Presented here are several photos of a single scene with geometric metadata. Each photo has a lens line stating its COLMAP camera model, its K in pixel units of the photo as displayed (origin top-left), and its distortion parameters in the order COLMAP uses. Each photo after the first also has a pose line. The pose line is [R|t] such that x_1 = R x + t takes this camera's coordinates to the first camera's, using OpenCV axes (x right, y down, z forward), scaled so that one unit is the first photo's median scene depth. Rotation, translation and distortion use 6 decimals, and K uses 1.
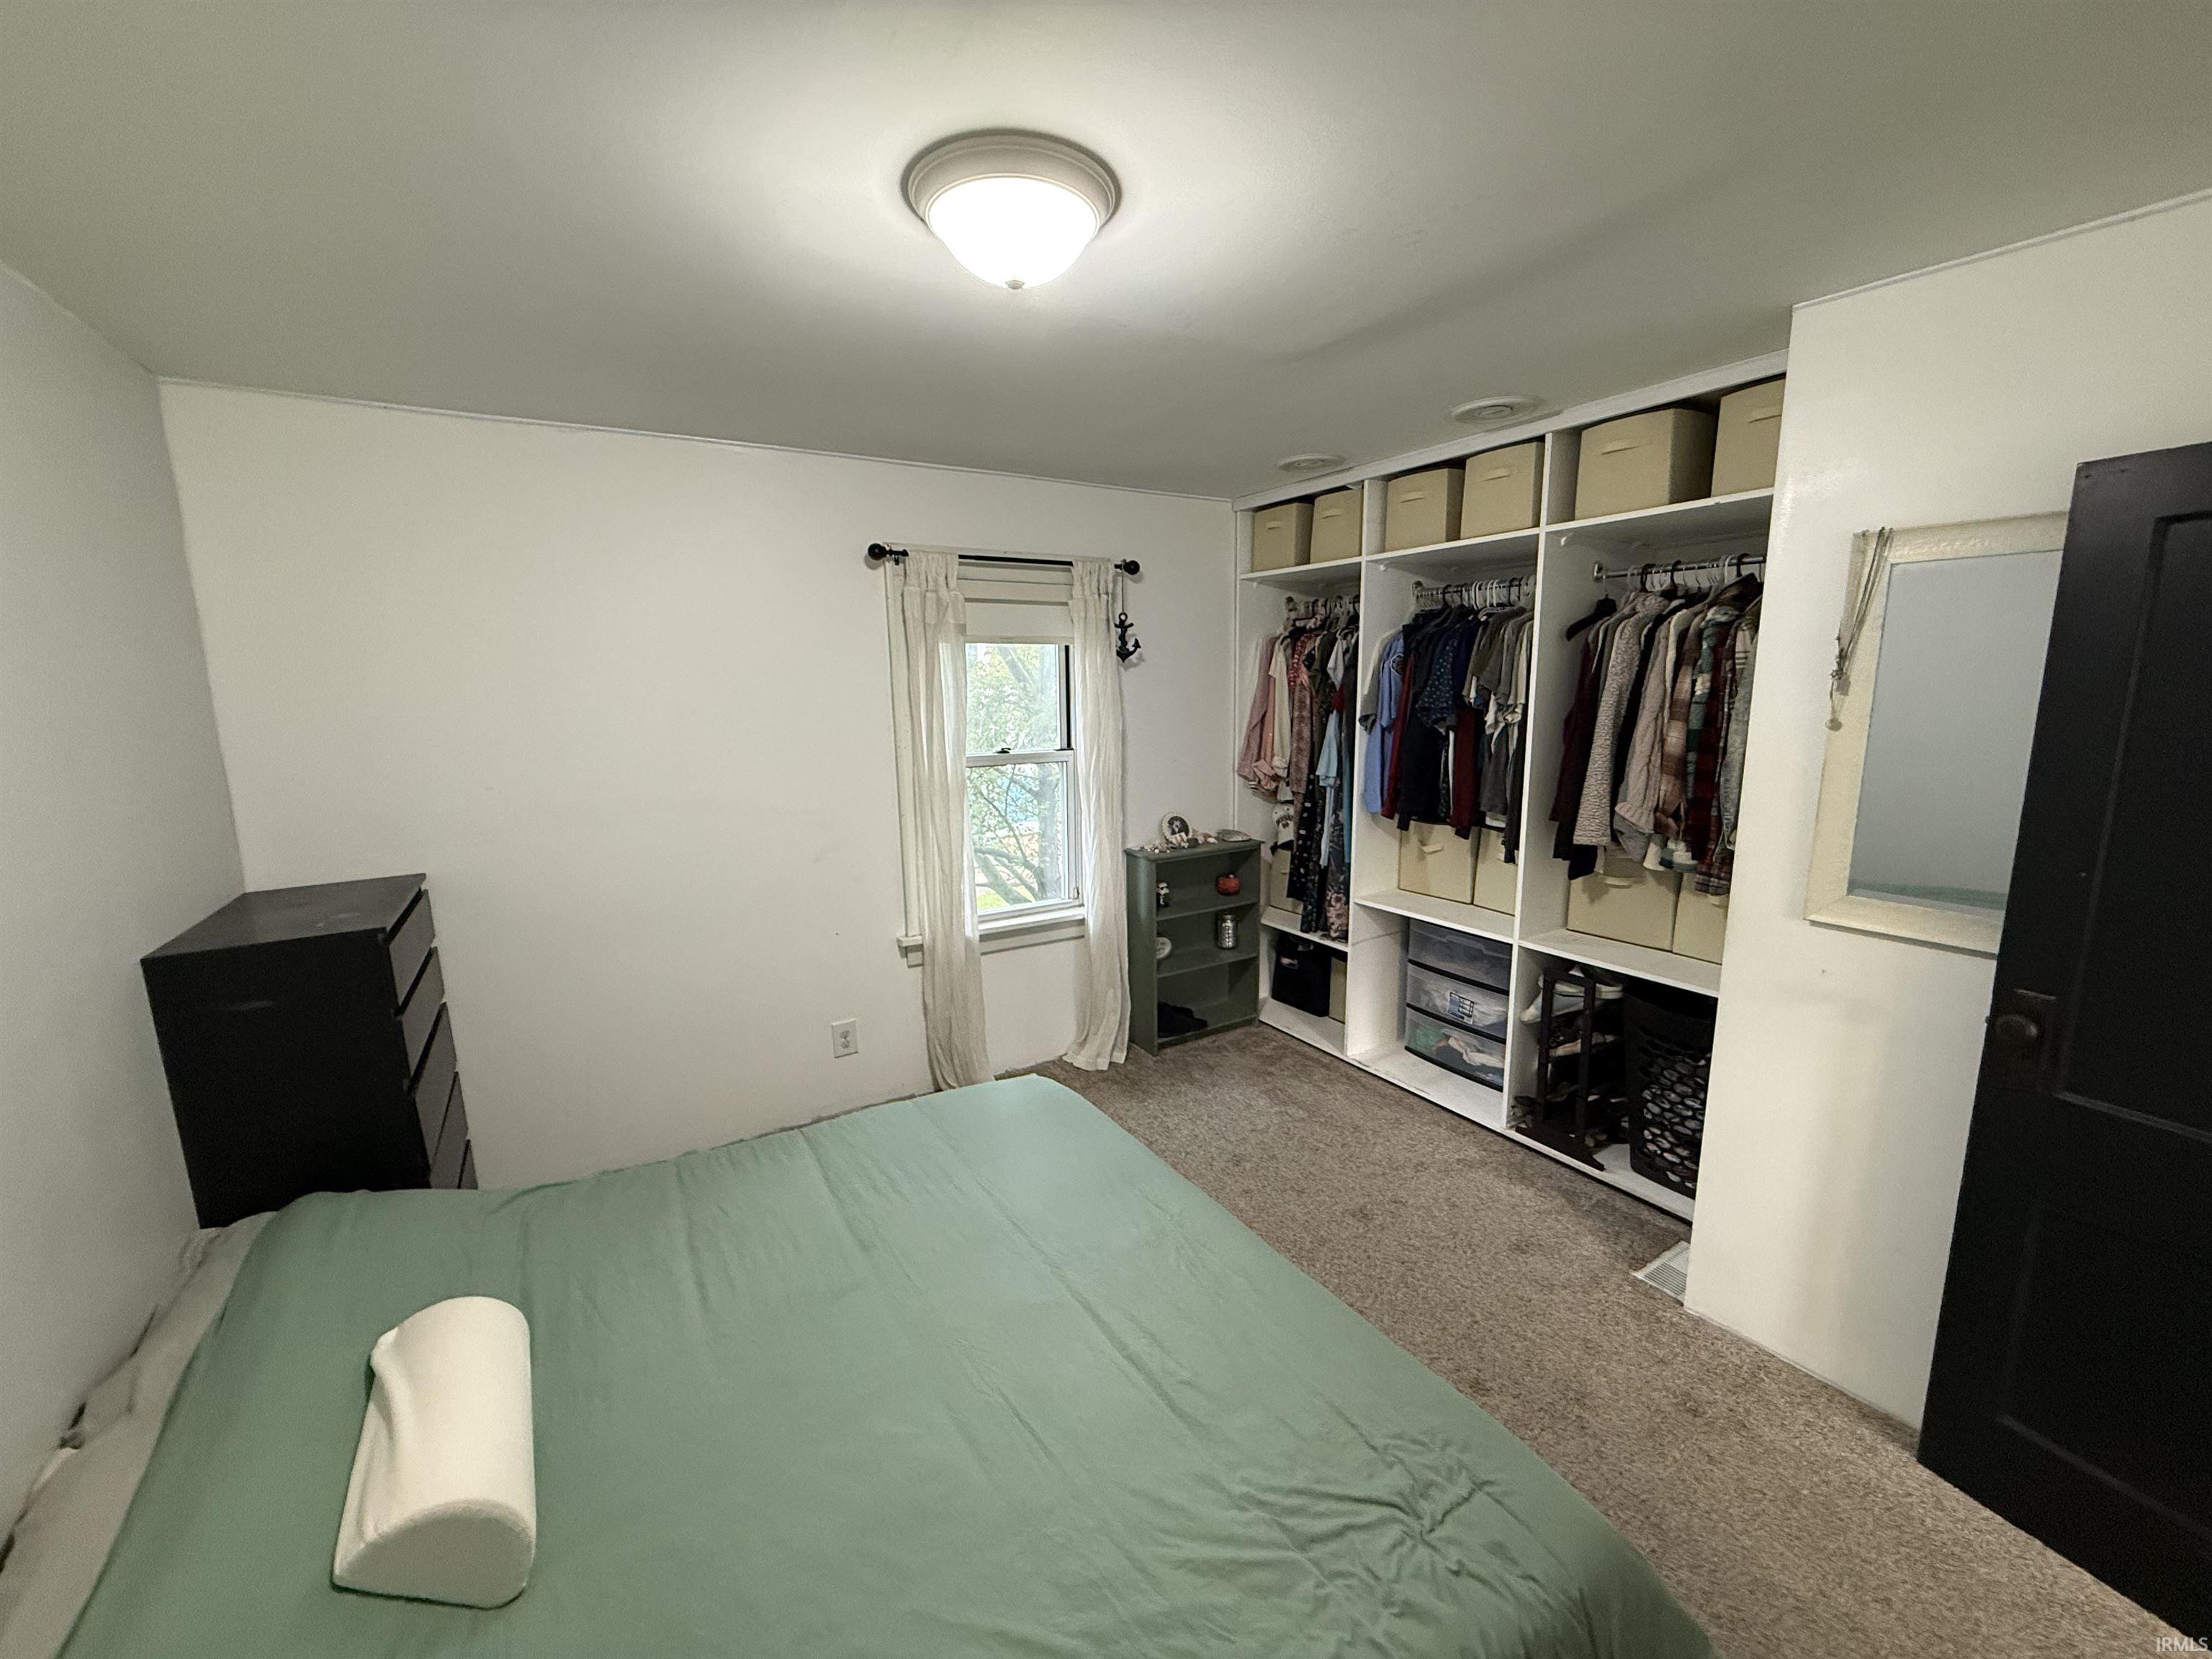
lens RADIAL K [[878.6, 0, 1099.9], [0, 878.6, 832.1], [0, 0, 1]] dist [0.000945, 0.000253]
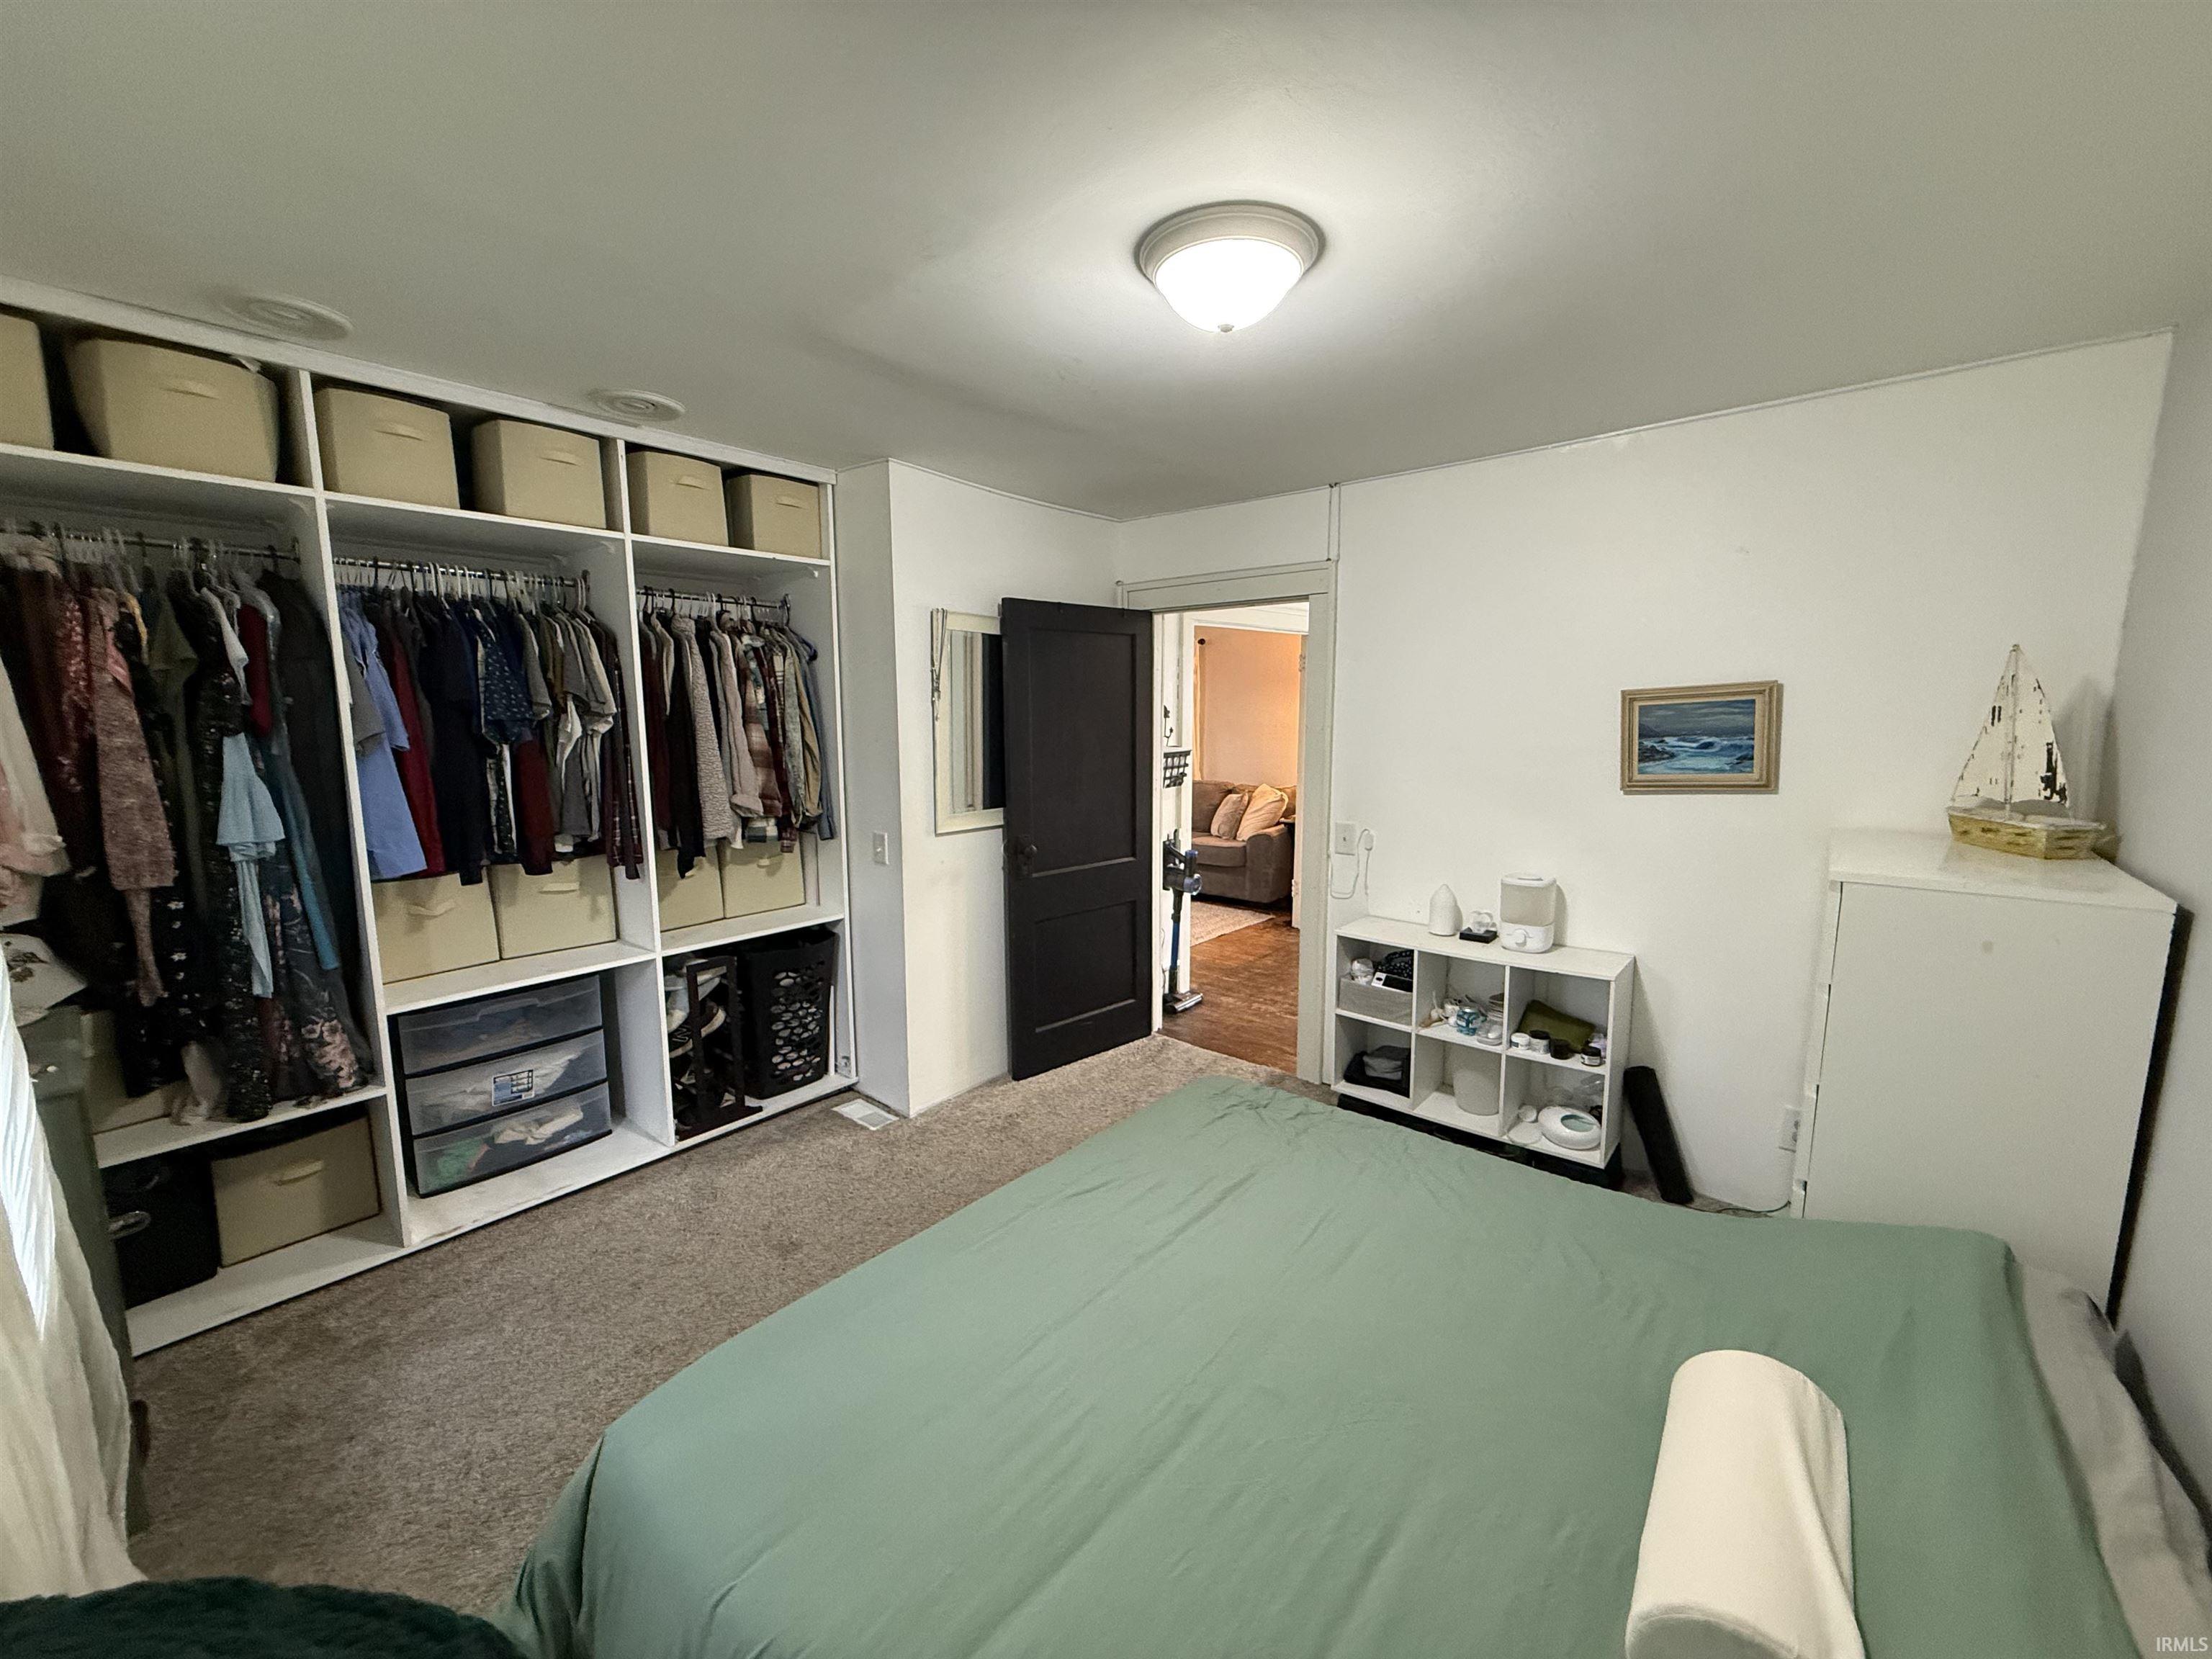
lens RADIAL K [[878.6, 0, 1099.9], [0, 878.6, 832.1], [0, 0, 1]] dist [0.000945, 0.000253]
pose [[-0.306591, -0.124538, 0.943659, -0.507646], [0.165071, 0.969425, 0.181569, -0.090528], [-0.937418, 0.211439, -0.276660, 0.675006]]
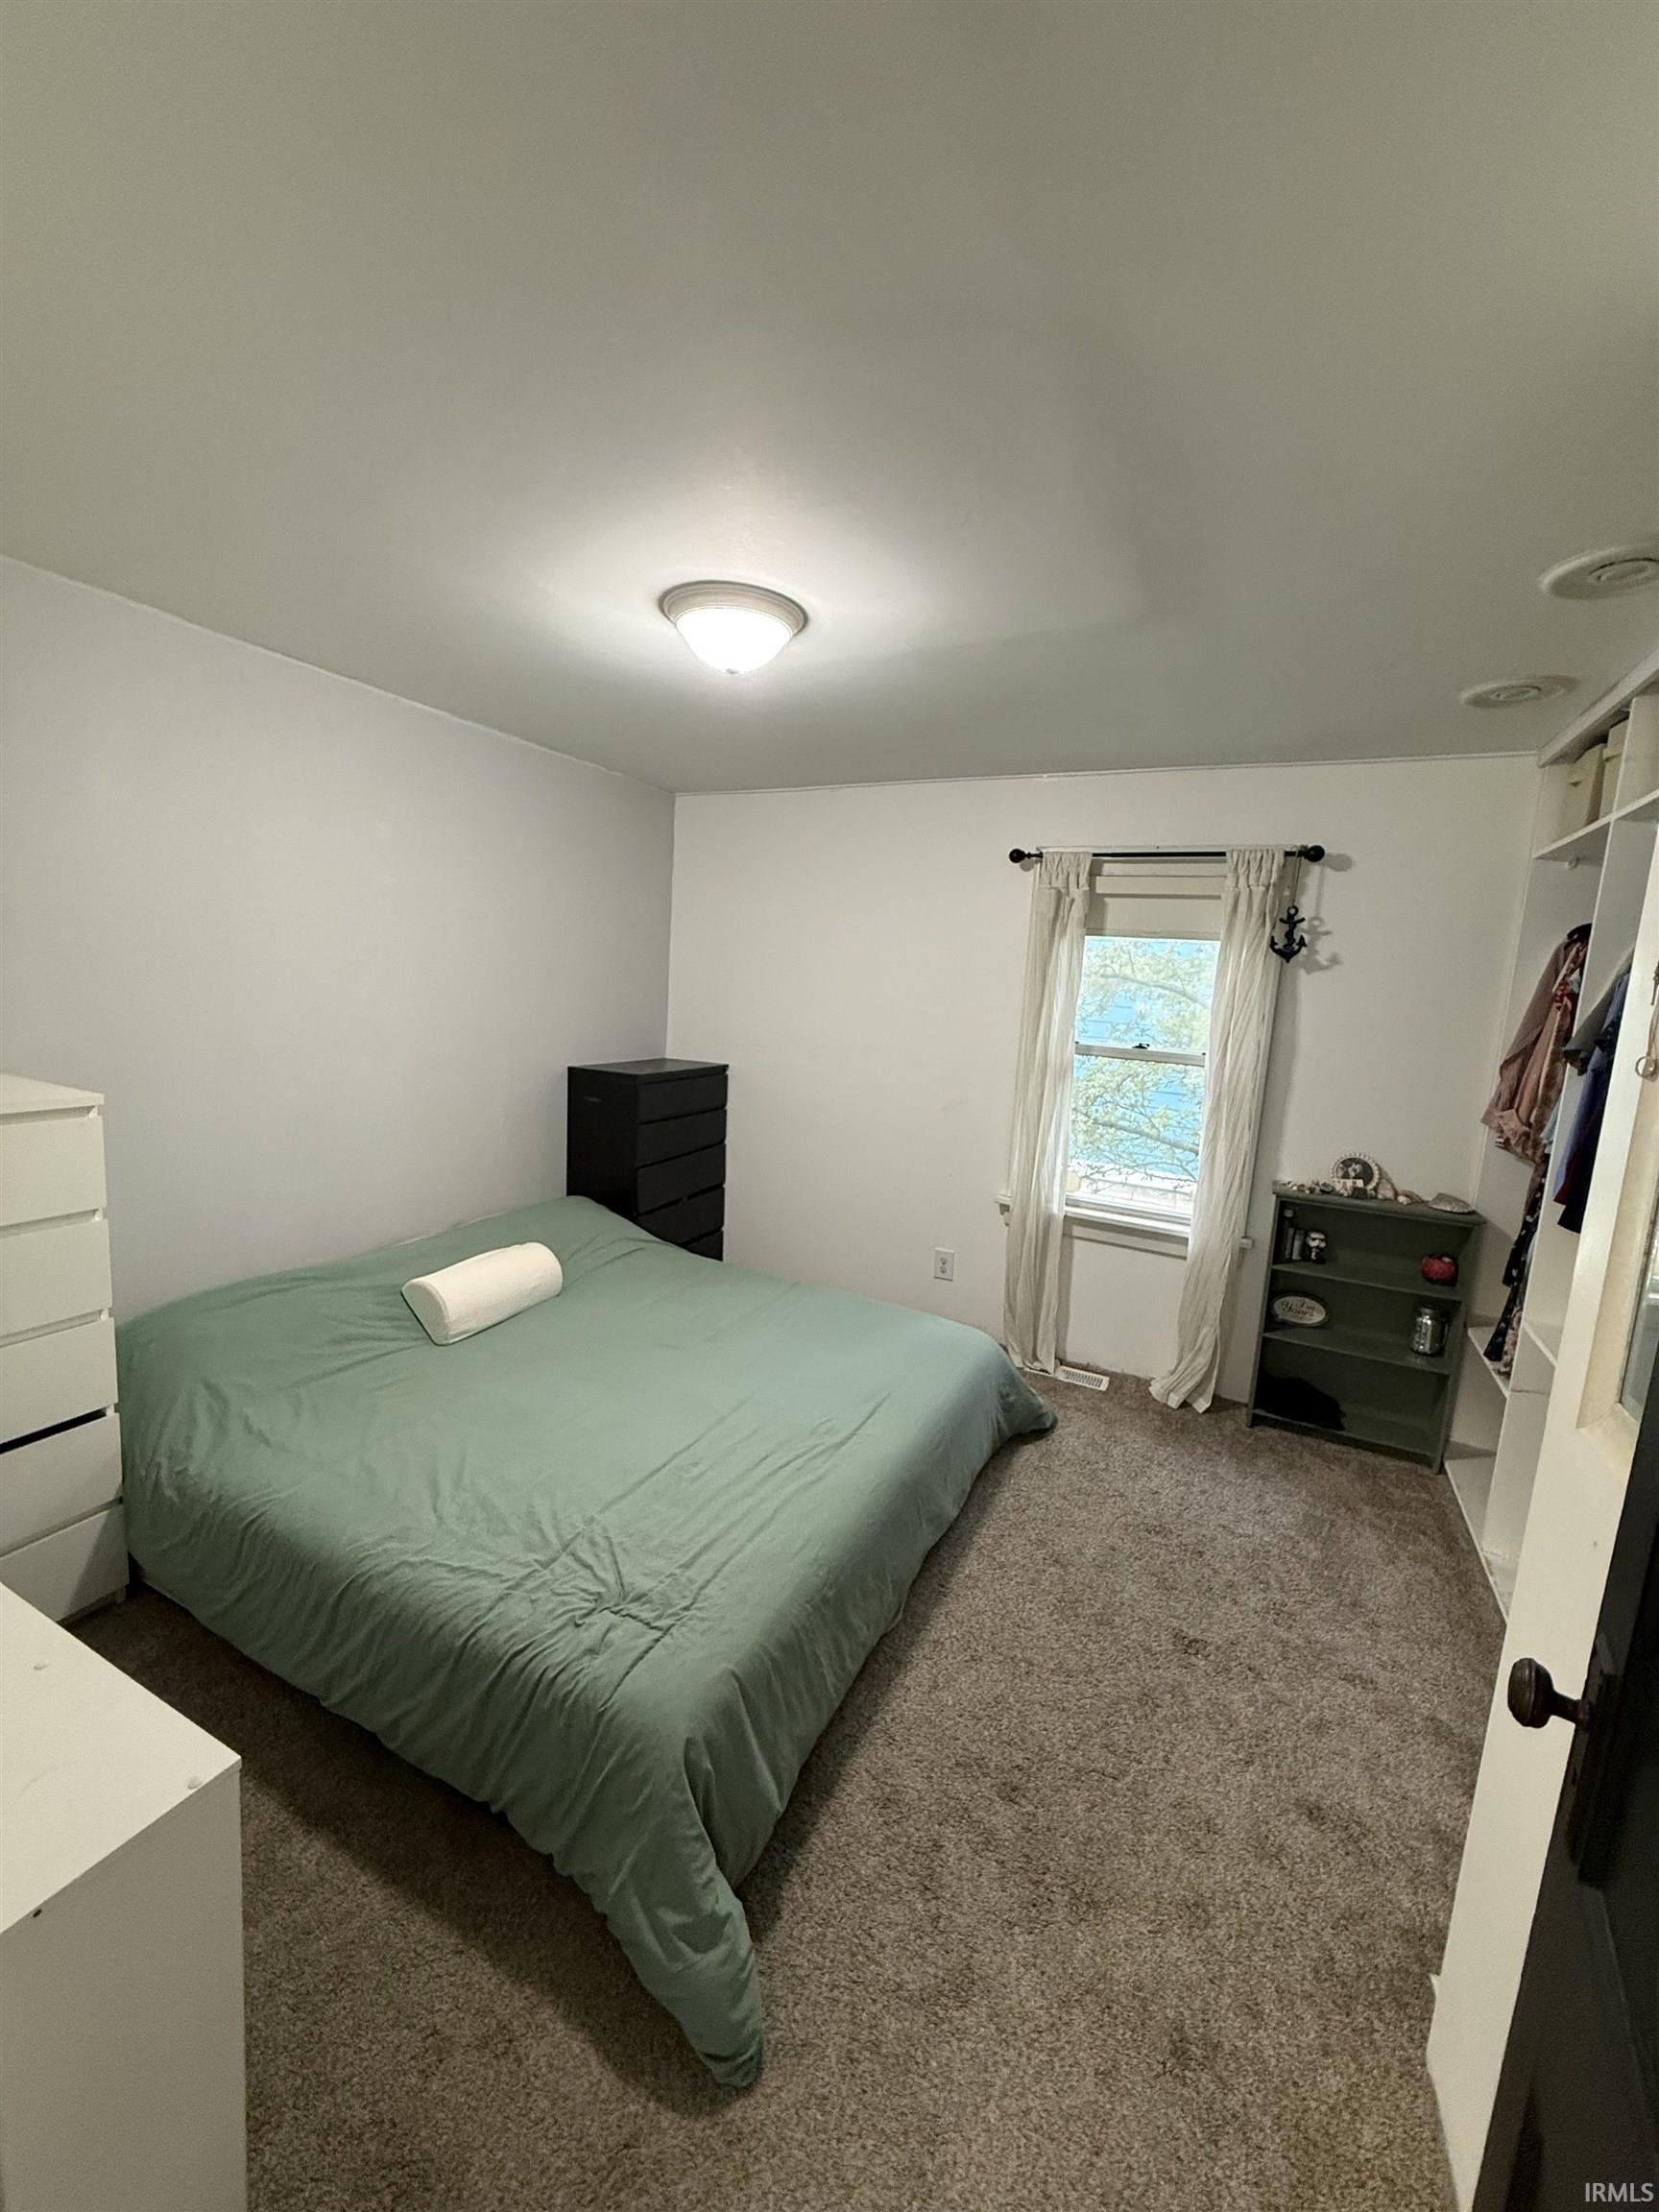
lens RADIAL K [[878.6, 0, 827.3], [0, 878.6, 1100.9], [0, 0, 1]] dist [0.000945, 0.000253]
pose [[0.533398, 0.164619, -0.829691, 0.556429], [-0.208362, 0.976226, 0.059739, -0.018579], [0.819800, 0.141012, 0.555017, 0.175761]]
